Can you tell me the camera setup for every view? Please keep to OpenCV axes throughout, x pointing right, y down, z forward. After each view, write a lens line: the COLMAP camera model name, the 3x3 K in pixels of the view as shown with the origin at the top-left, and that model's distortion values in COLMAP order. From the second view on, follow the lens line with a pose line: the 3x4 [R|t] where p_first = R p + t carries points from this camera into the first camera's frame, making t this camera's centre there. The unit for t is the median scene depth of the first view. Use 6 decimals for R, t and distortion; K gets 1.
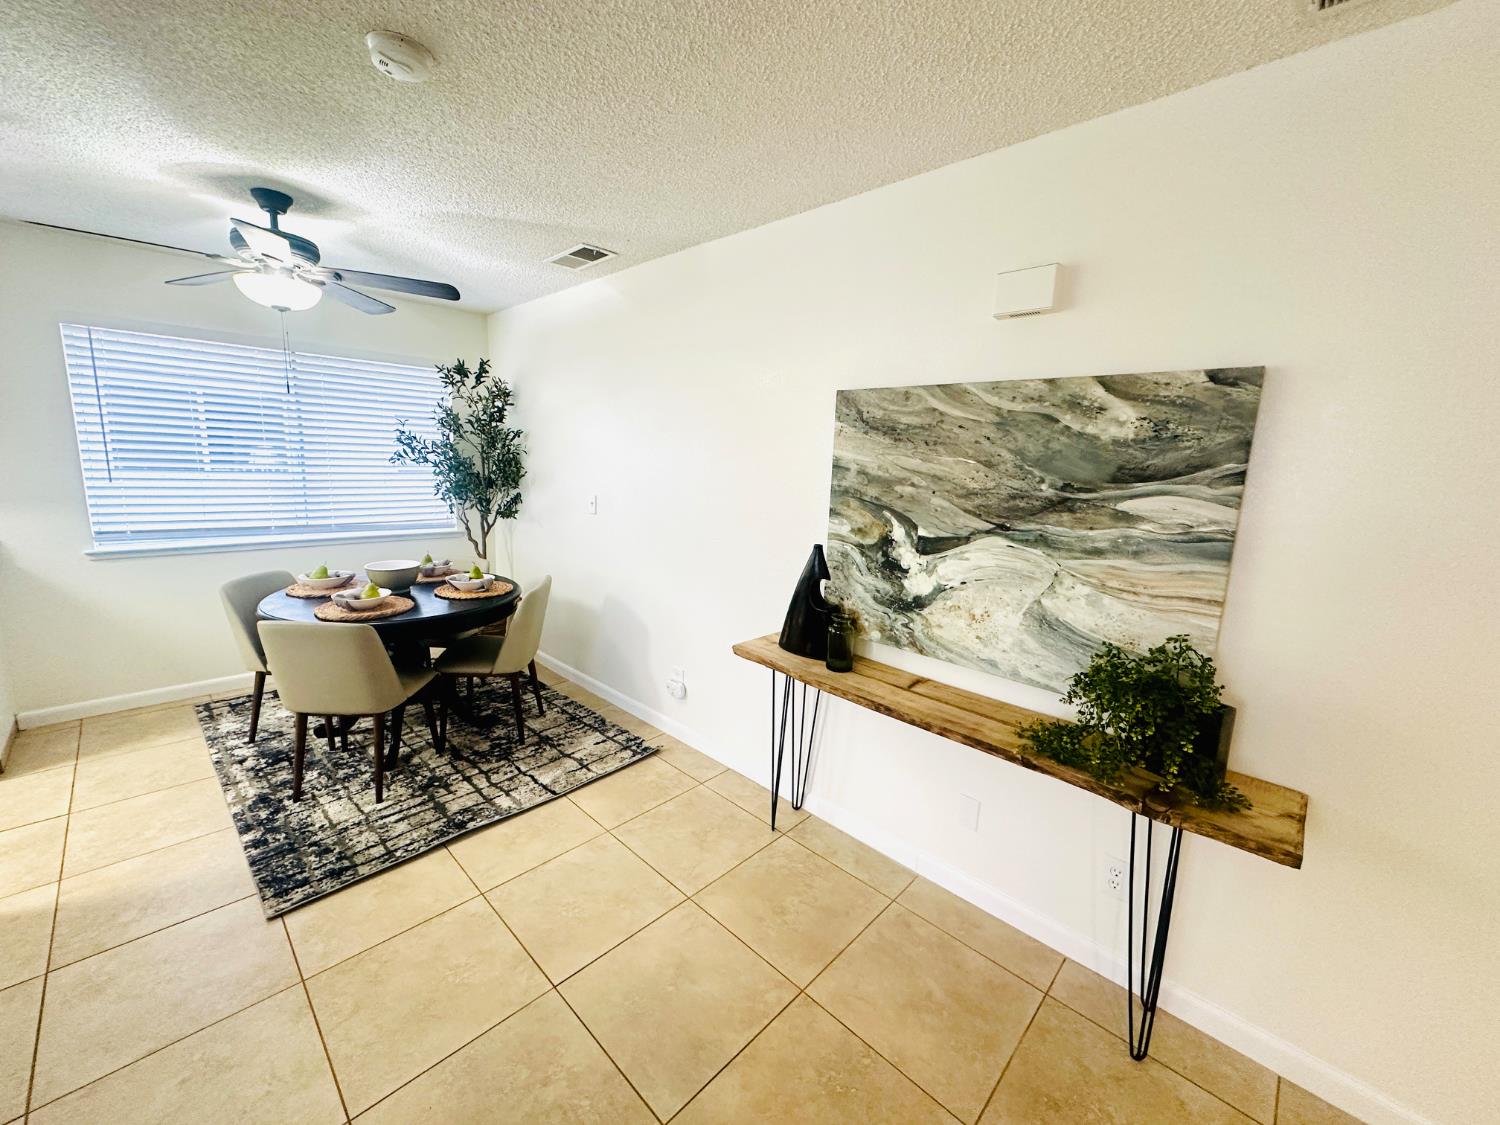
lens RADIAL K [[596.2, 0, 746.1], [0, 596.2, 561.0], [0, 0, 1]] dist [-0.003827, 0.001447]
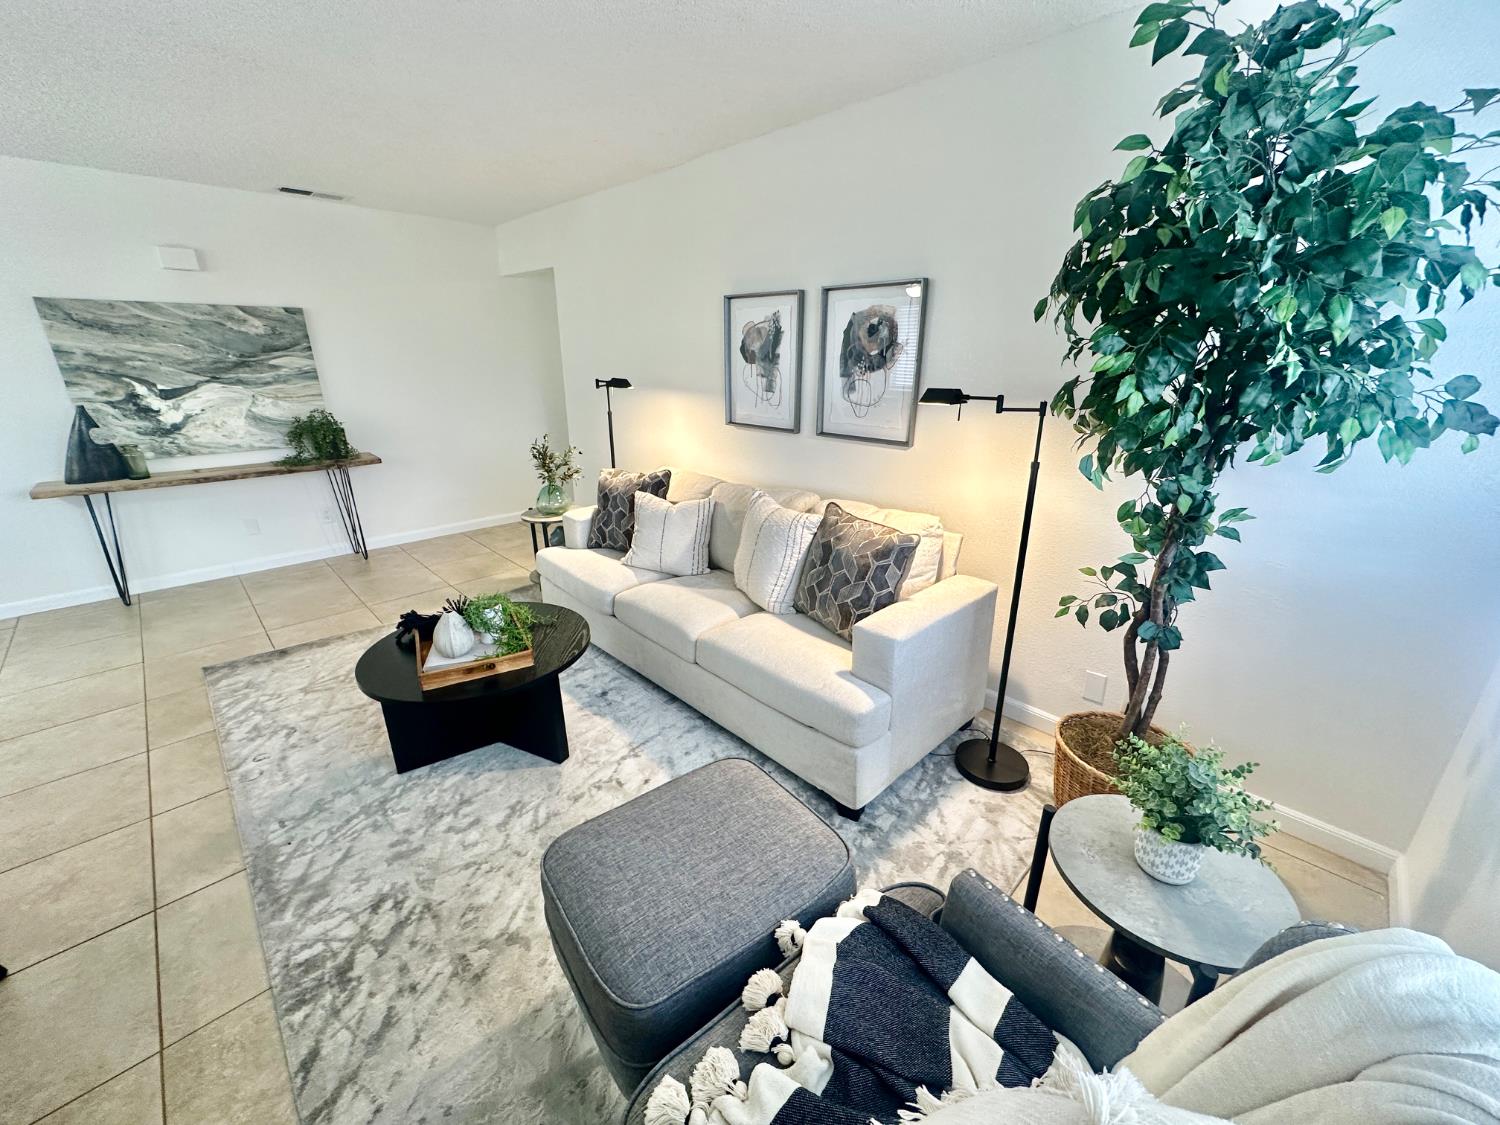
lens RADIAL K [[596.2, 0, 743.5], [0, 596.2, 560.8], [0, 0, 1]] dist [-0.003827, 0.001447]
pose [[0.023126, -0.368535, 0.929326, -1.422451], [0.171583, 0.917245, 0.359474, 0.083109], [-0.984898, 0.151144, 0.084447, -0.752608]]
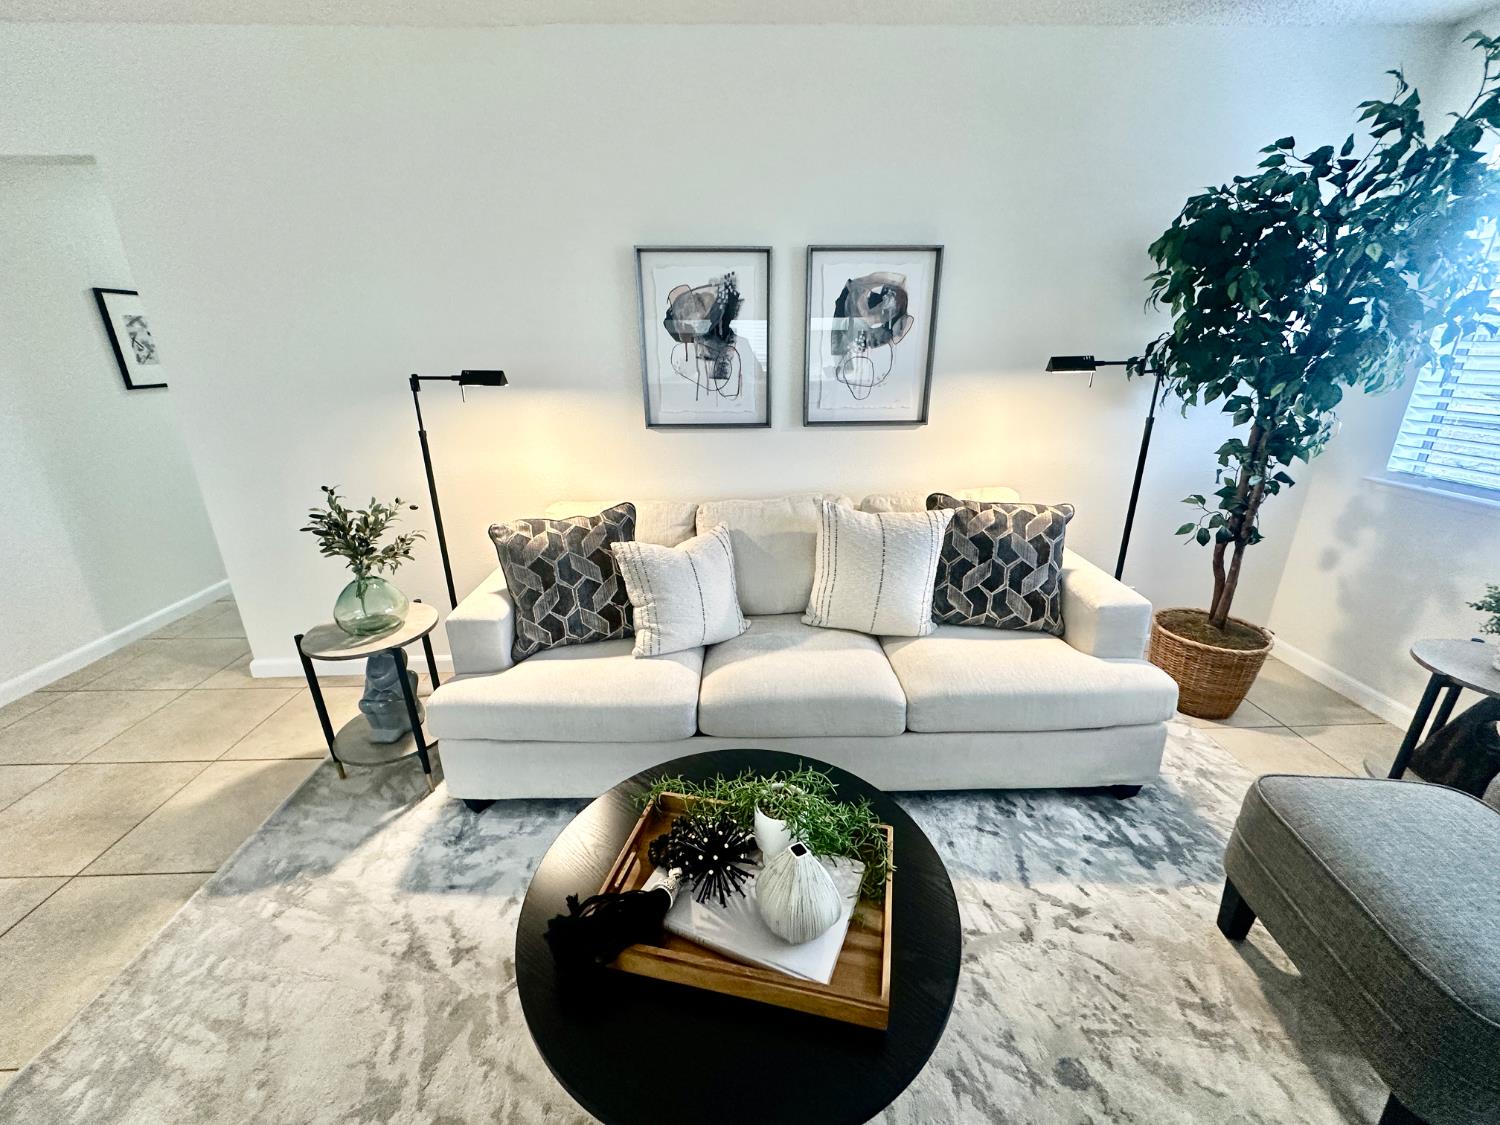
lens RADIAL K [[596.2, 0, 746.2], [0, 596.2, 561.6], [0, 0, 1]] dist [-0.003827, 0.001447]
pose [[-0.720319, -0.266903, 0.640237, -0.787584], [0.099259, 0.873845, 0.475965, 0.012032], [-0.686505, 0.406396, -0.602954, 0.003626]]
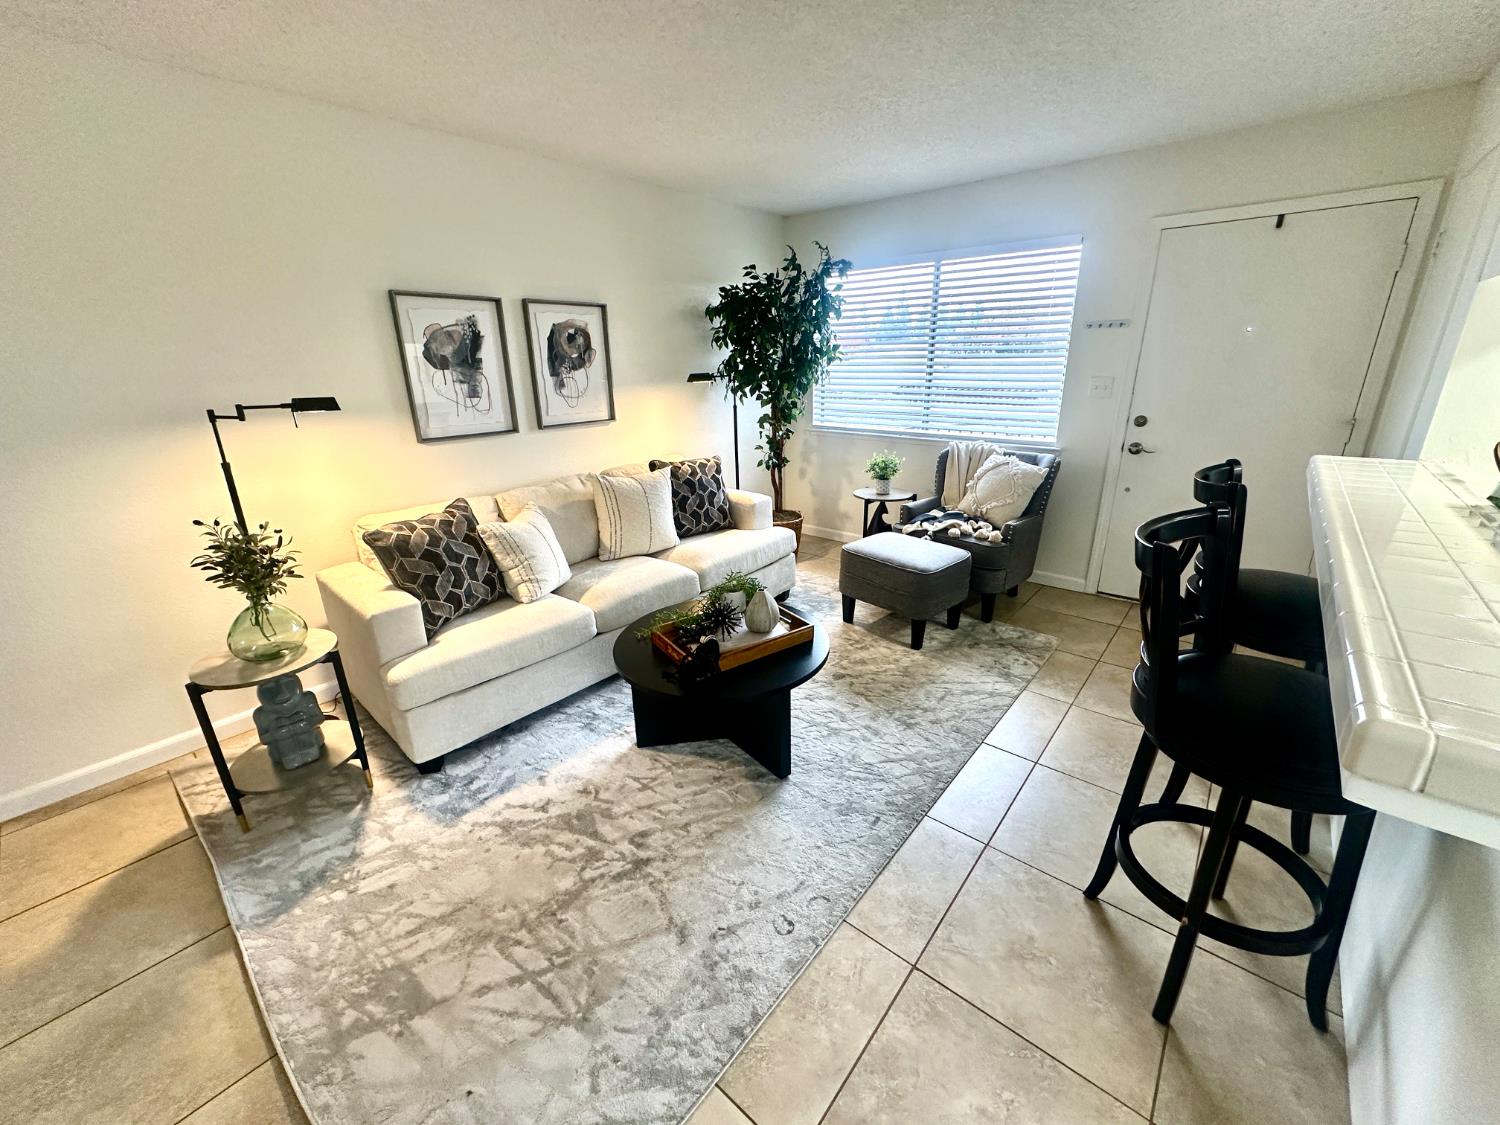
lens RADIAL K [[596.2, 0, 743.6], [0, 596.2, 562.7], [0, 0, 1]] dist [-0.003827, 0.001447]
pose [[-0.997932, 0.001486, -0.064264, -0.494757], [-0.029436, 0.878187, 0.477411, -0.102913], [0.057145, 0.478315, -0.876327, 0.651612]]
